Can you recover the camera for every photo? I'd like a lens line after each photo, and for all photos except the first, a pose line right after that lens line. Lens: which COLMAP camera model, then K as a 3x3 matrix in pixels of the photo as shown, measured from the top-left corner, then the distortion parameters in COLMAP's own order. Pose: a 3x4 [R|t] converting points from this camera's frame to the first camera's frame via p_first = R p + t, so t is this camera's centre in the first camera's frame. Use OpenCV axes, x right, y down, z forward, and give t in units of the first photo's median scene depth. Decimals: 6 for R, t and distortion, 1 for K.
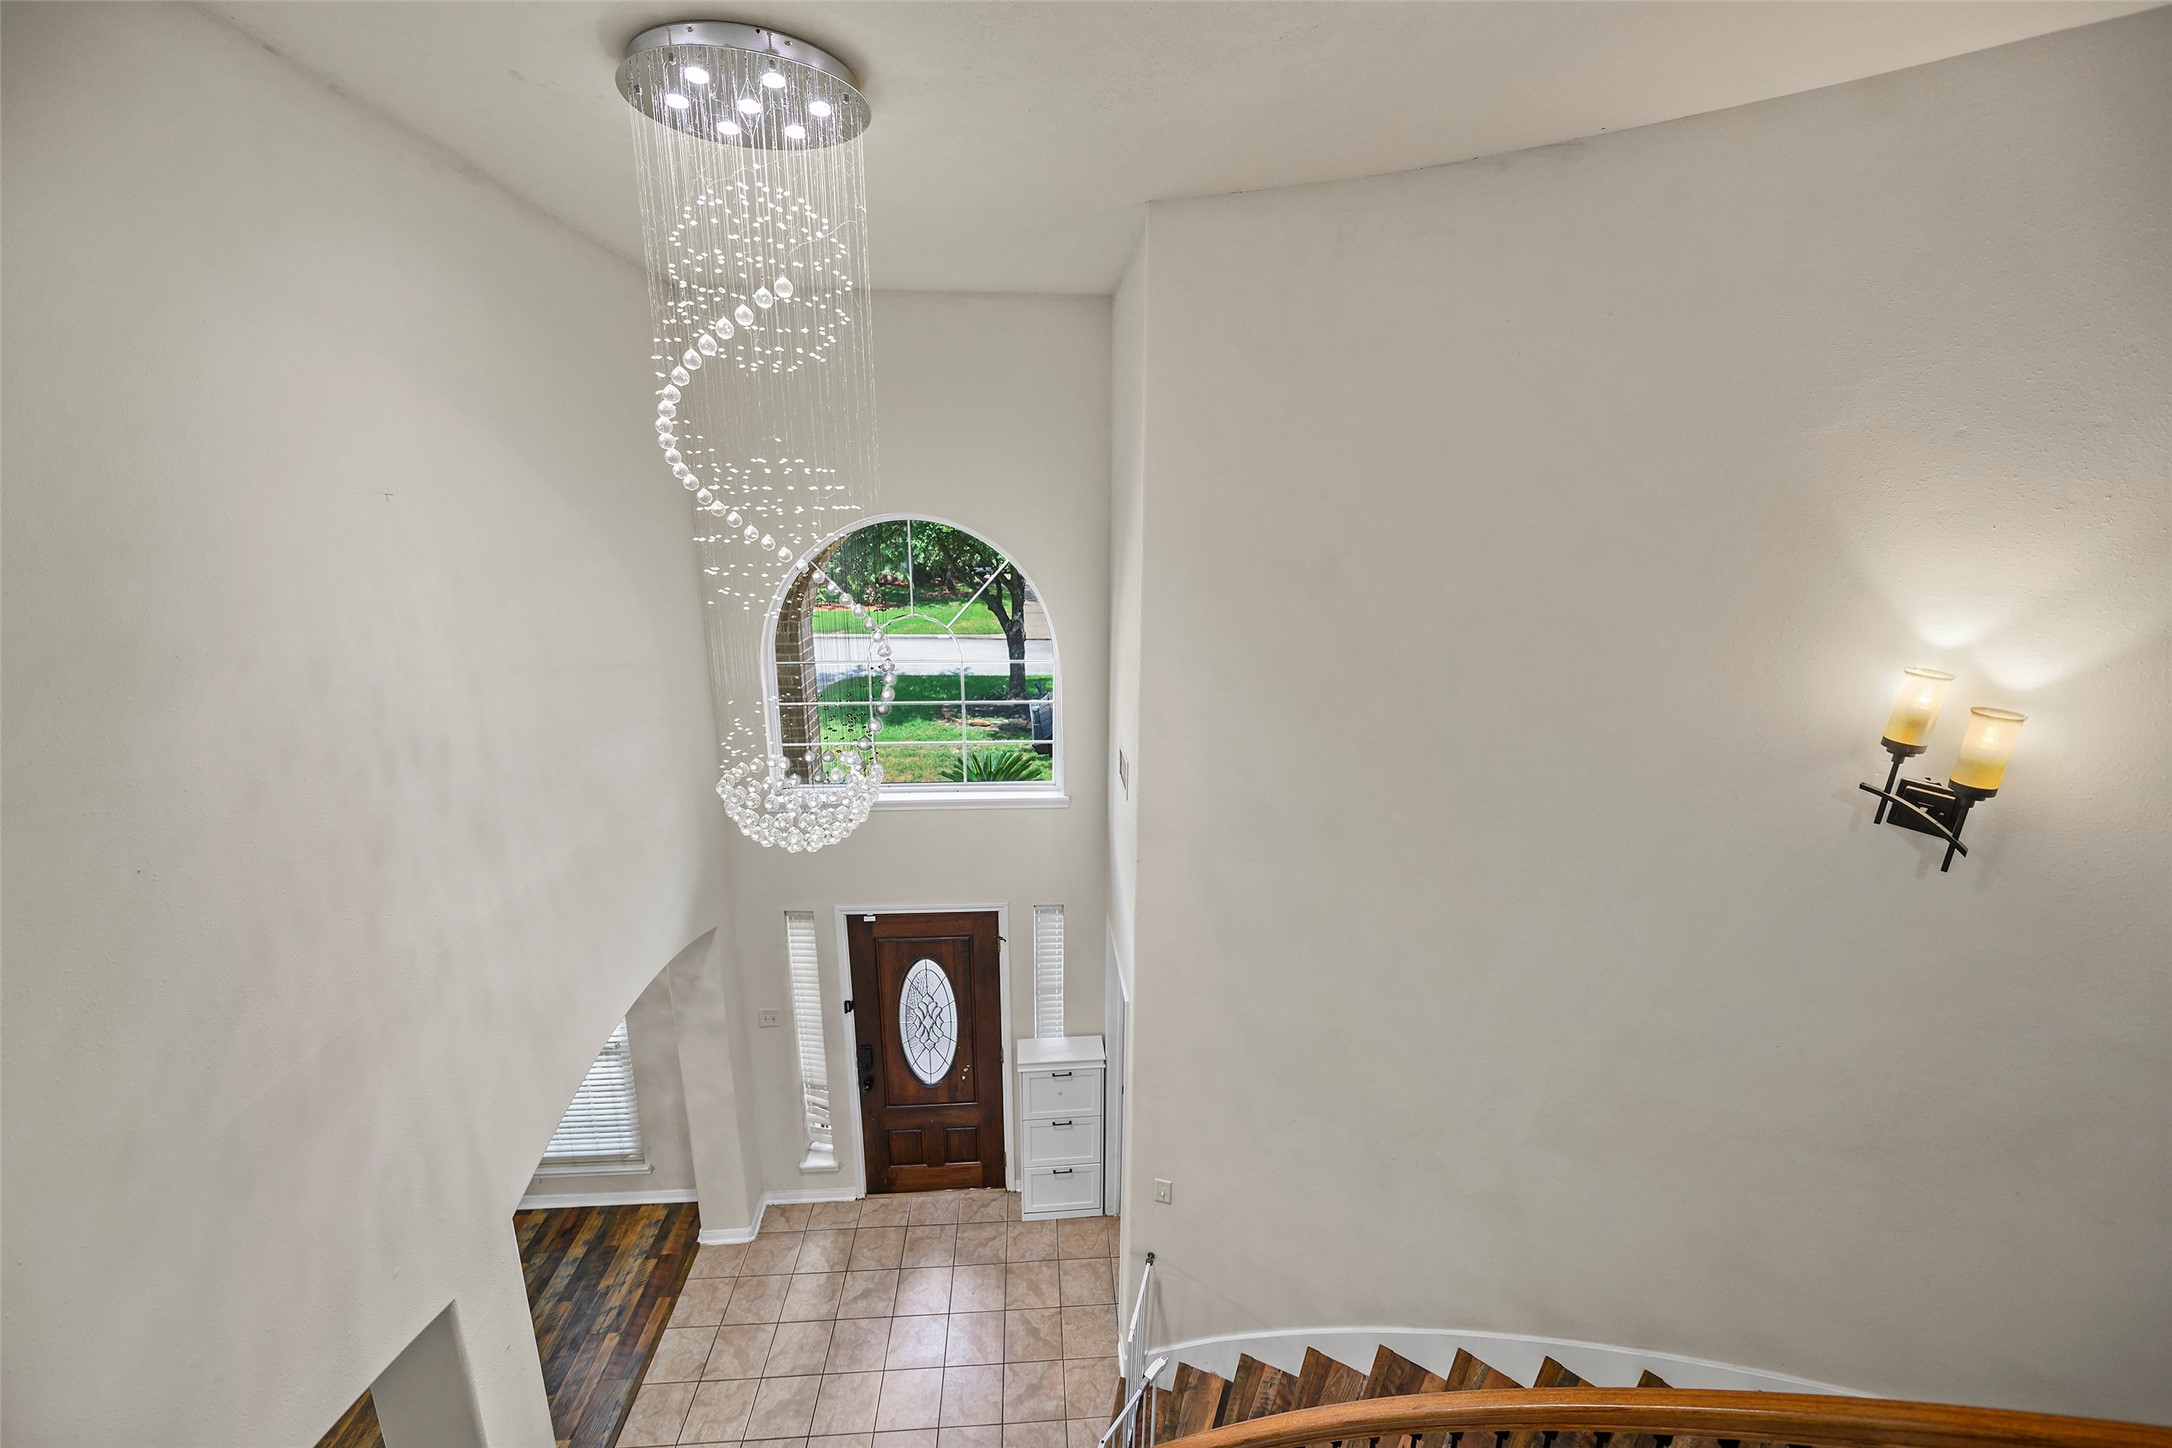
lens RADIAL K [[869.2, 0, 1087.9], [0, 869.2, 729.6], [0, 0, 1]] dist [-0.001259, 0.000034]
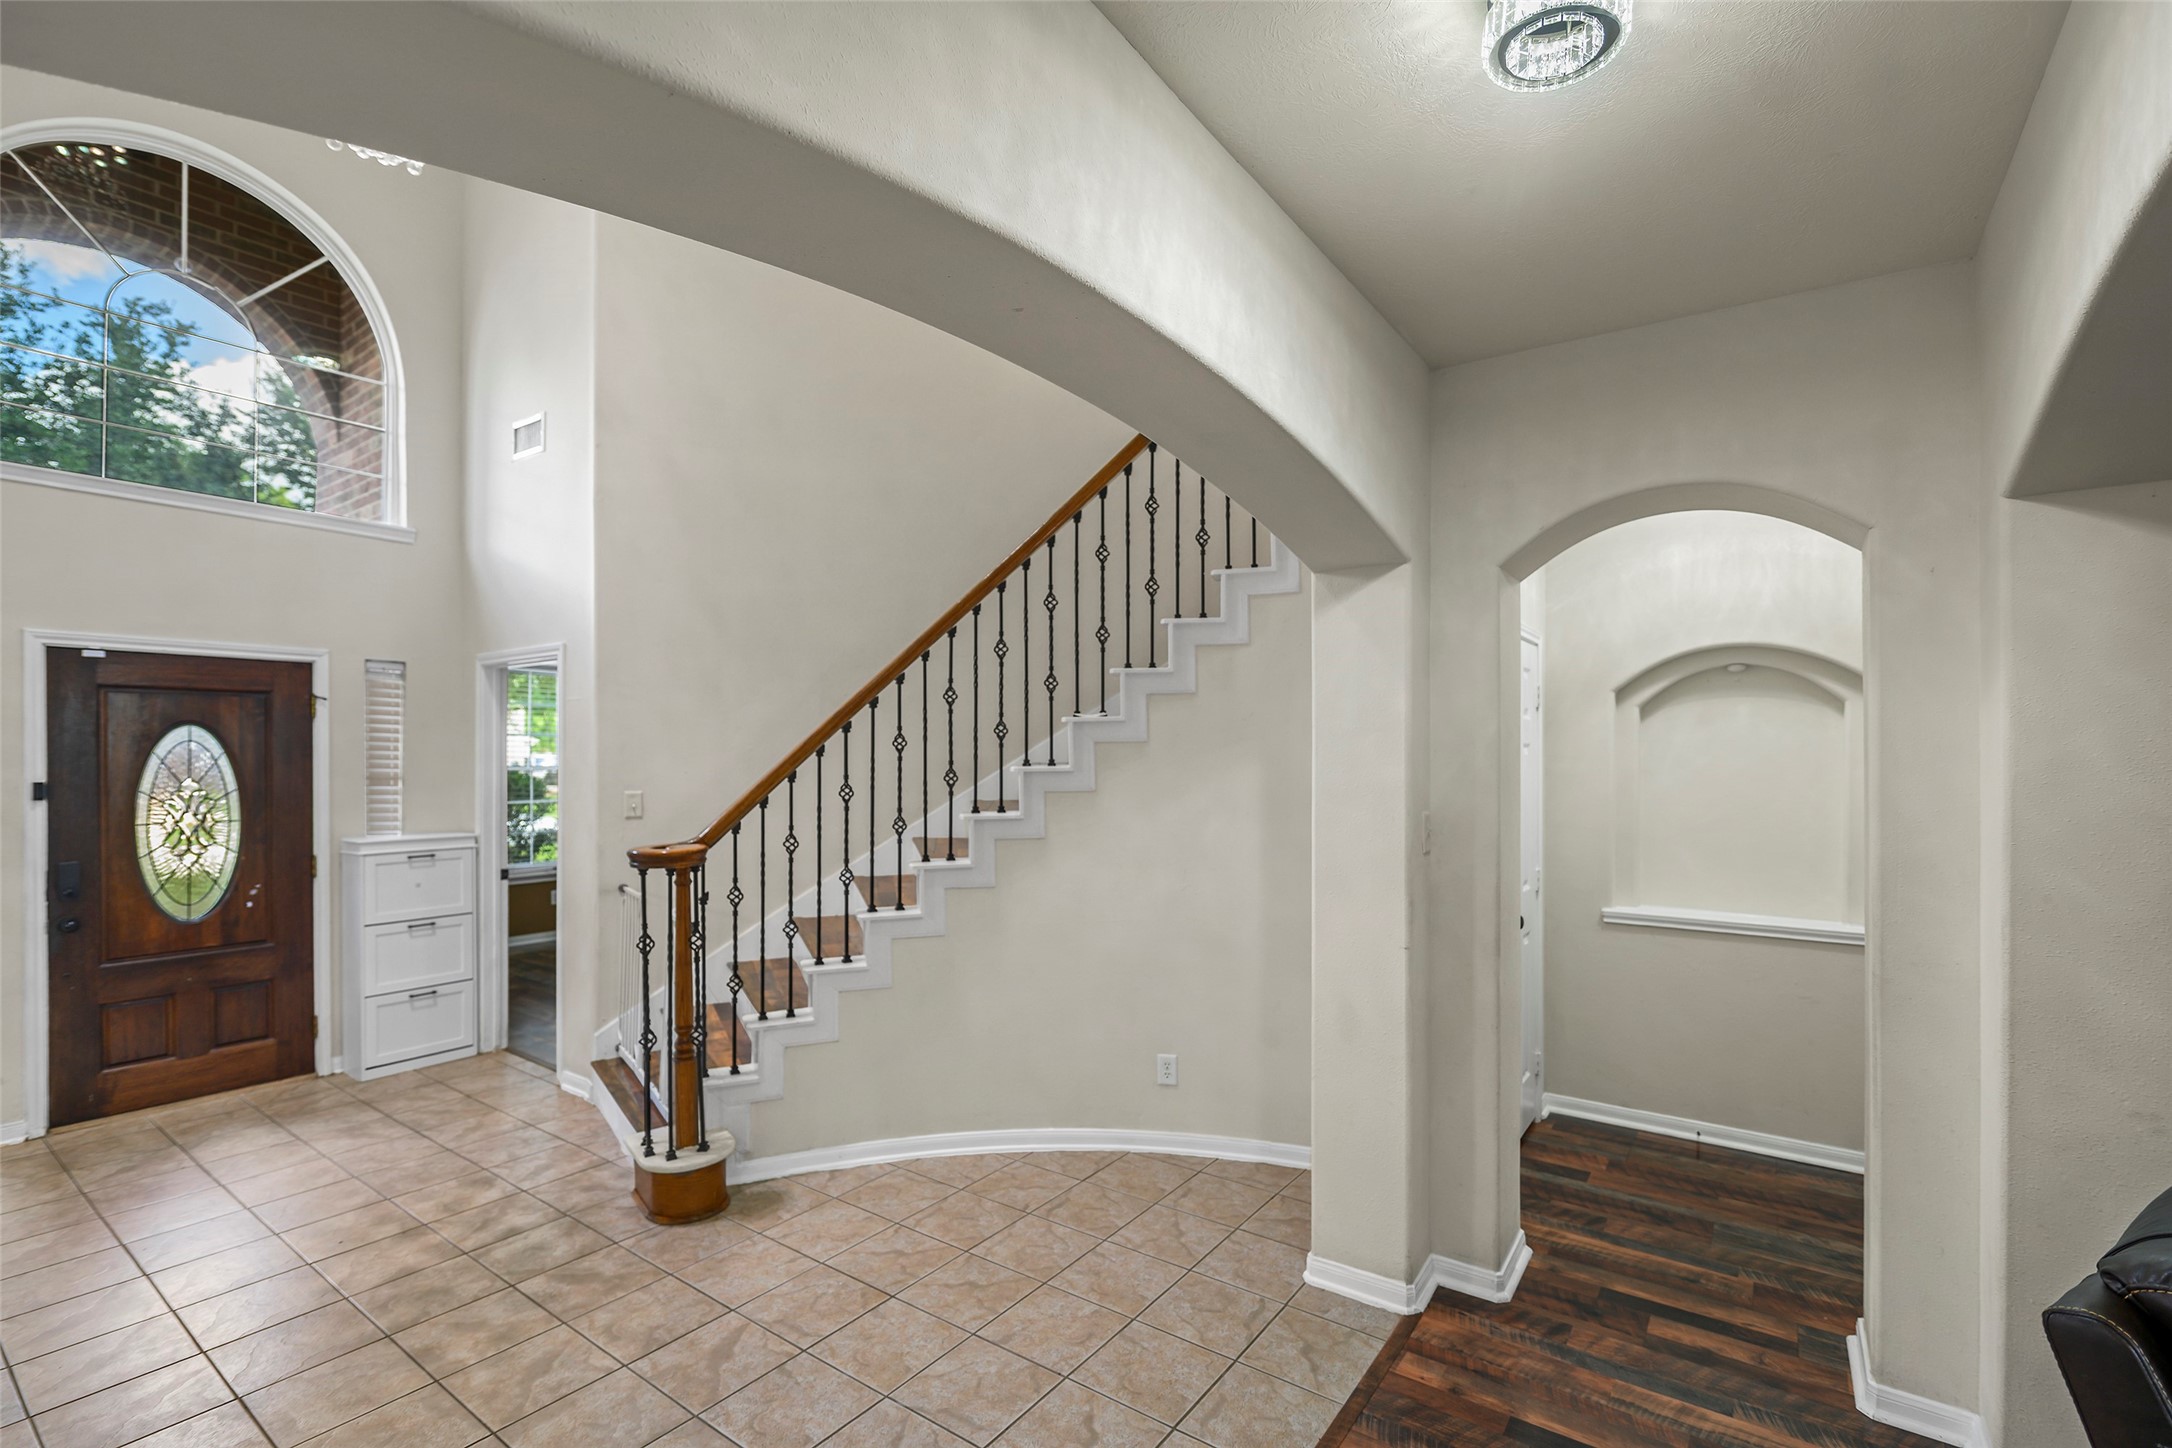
lens RADIAL K [[971.0, 0, 1085.6], [0, 971.0, 758.0], [0, 0, 1]] dist [-0.007466, -0.000190]
pose [[0.644599, -0.005704, 0.764499, -0.317771], [0.200243, 0.966323, -0.161628, 0.566884], [-0.737831, 0.257270, 0.624033, -0.064511]]
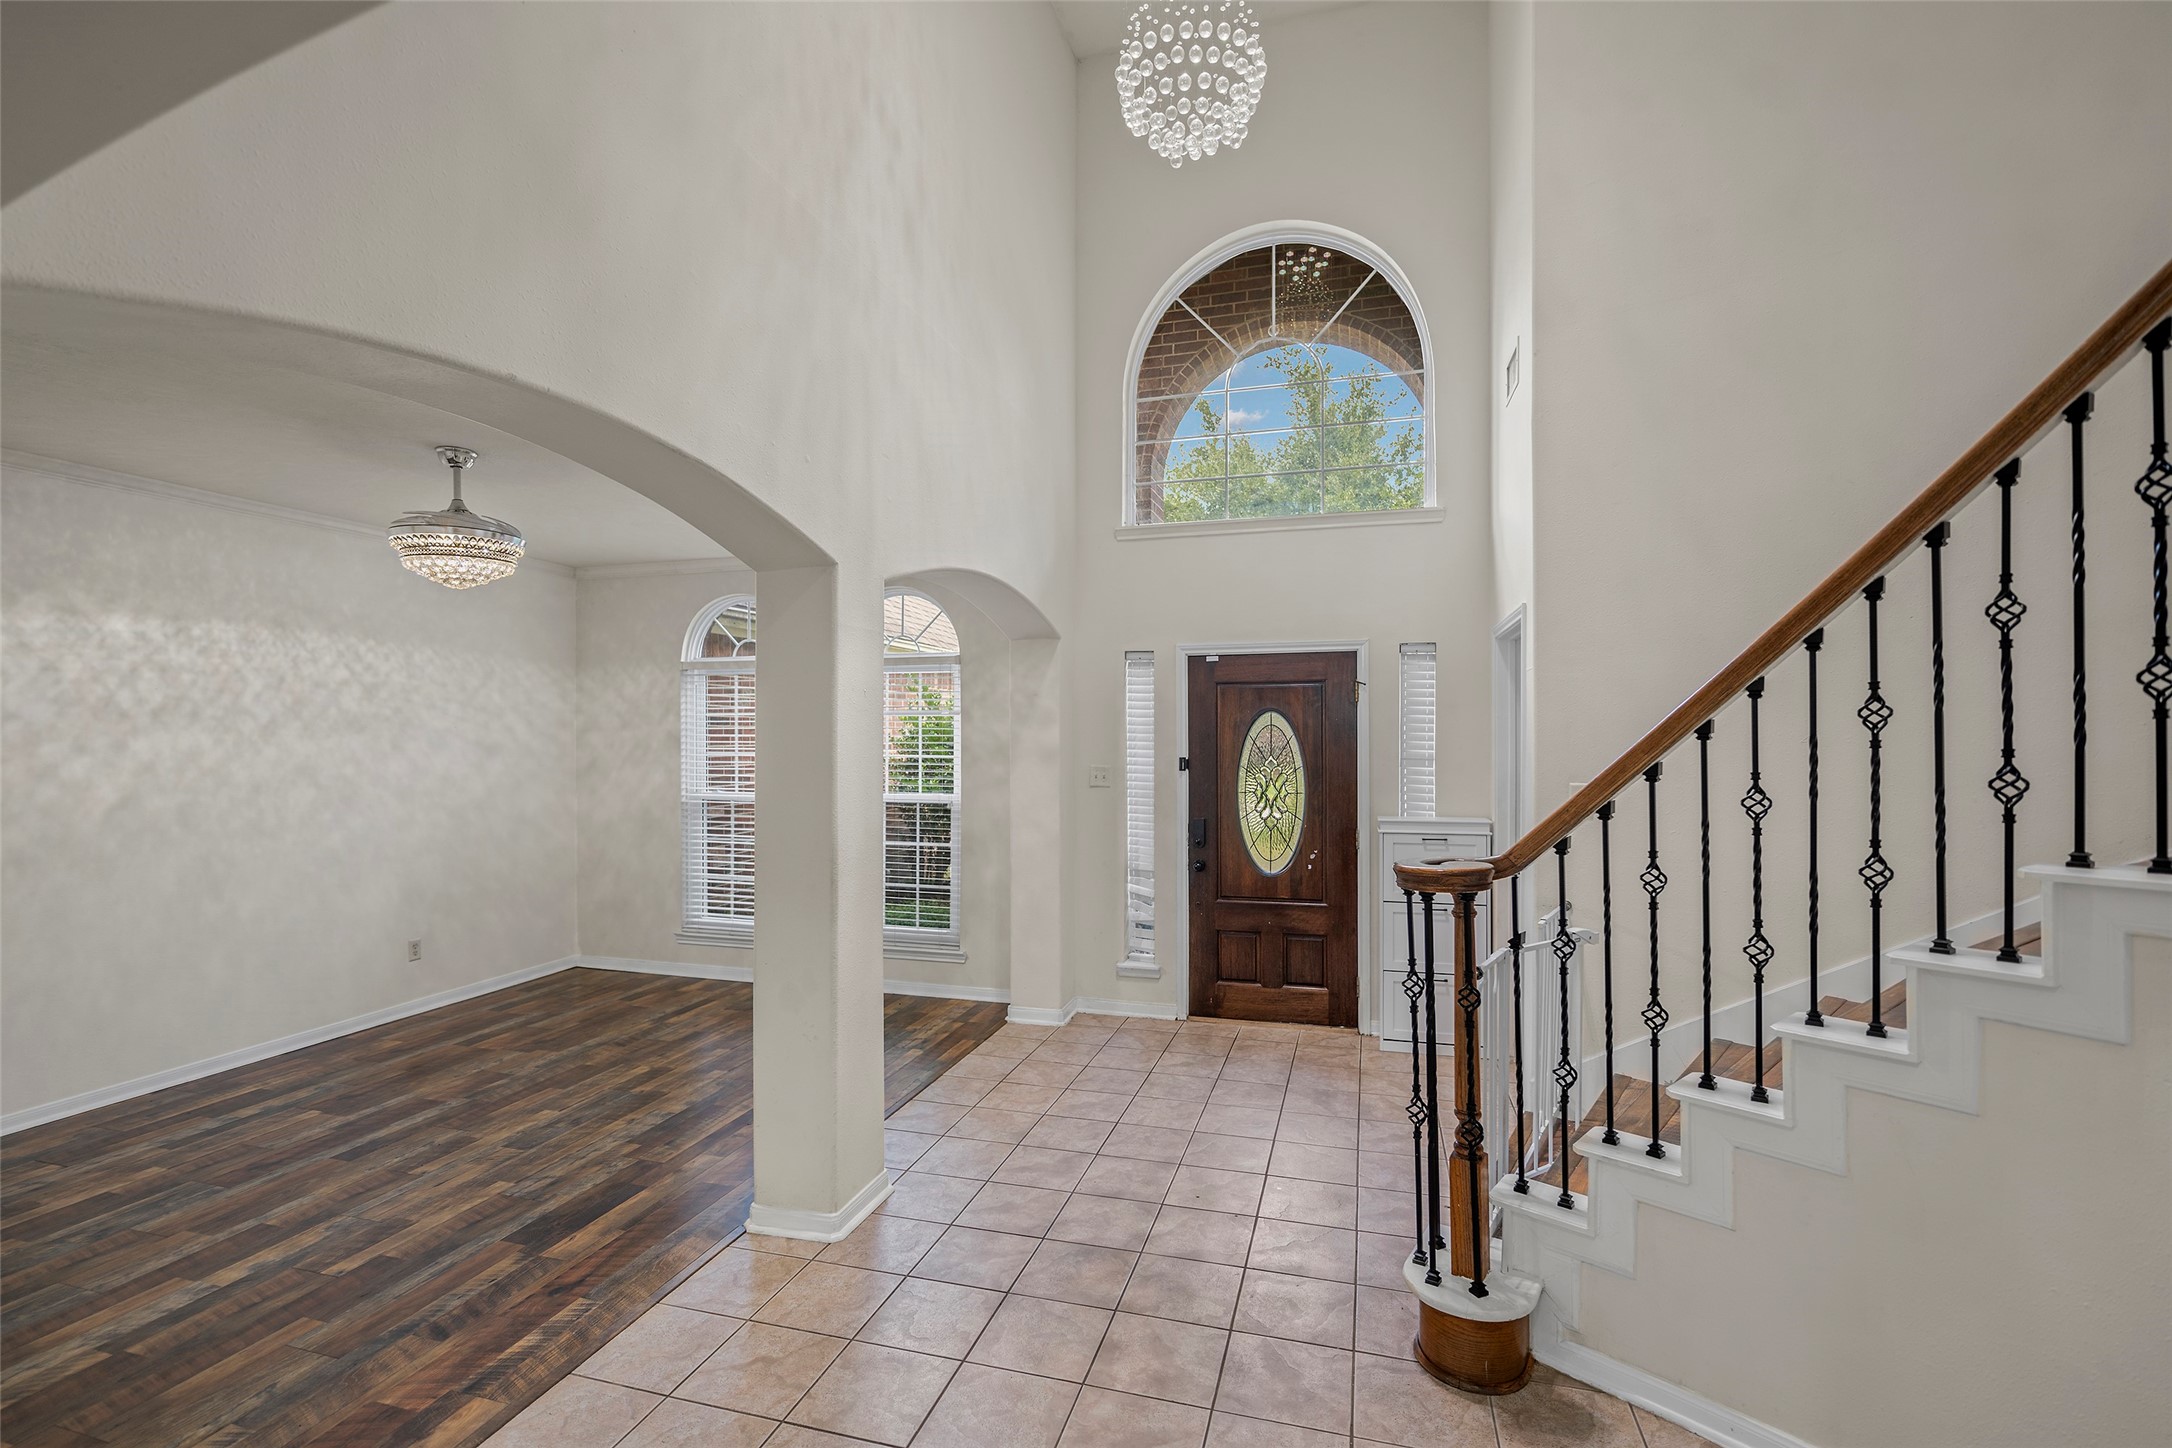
lens RADIAL K [[971.0, 0, 1079.8], [0, 971.0, 743.1], [0, 0, 1]] dist [-0.007466, -0.000190]
pose [[0.936270, -0.005134, -0.351243, -0.021139], [-0.083502, 0.967980, -0.236730, 0.537726], [0.341212, 0.250973, 0.905863, 0.042175]]
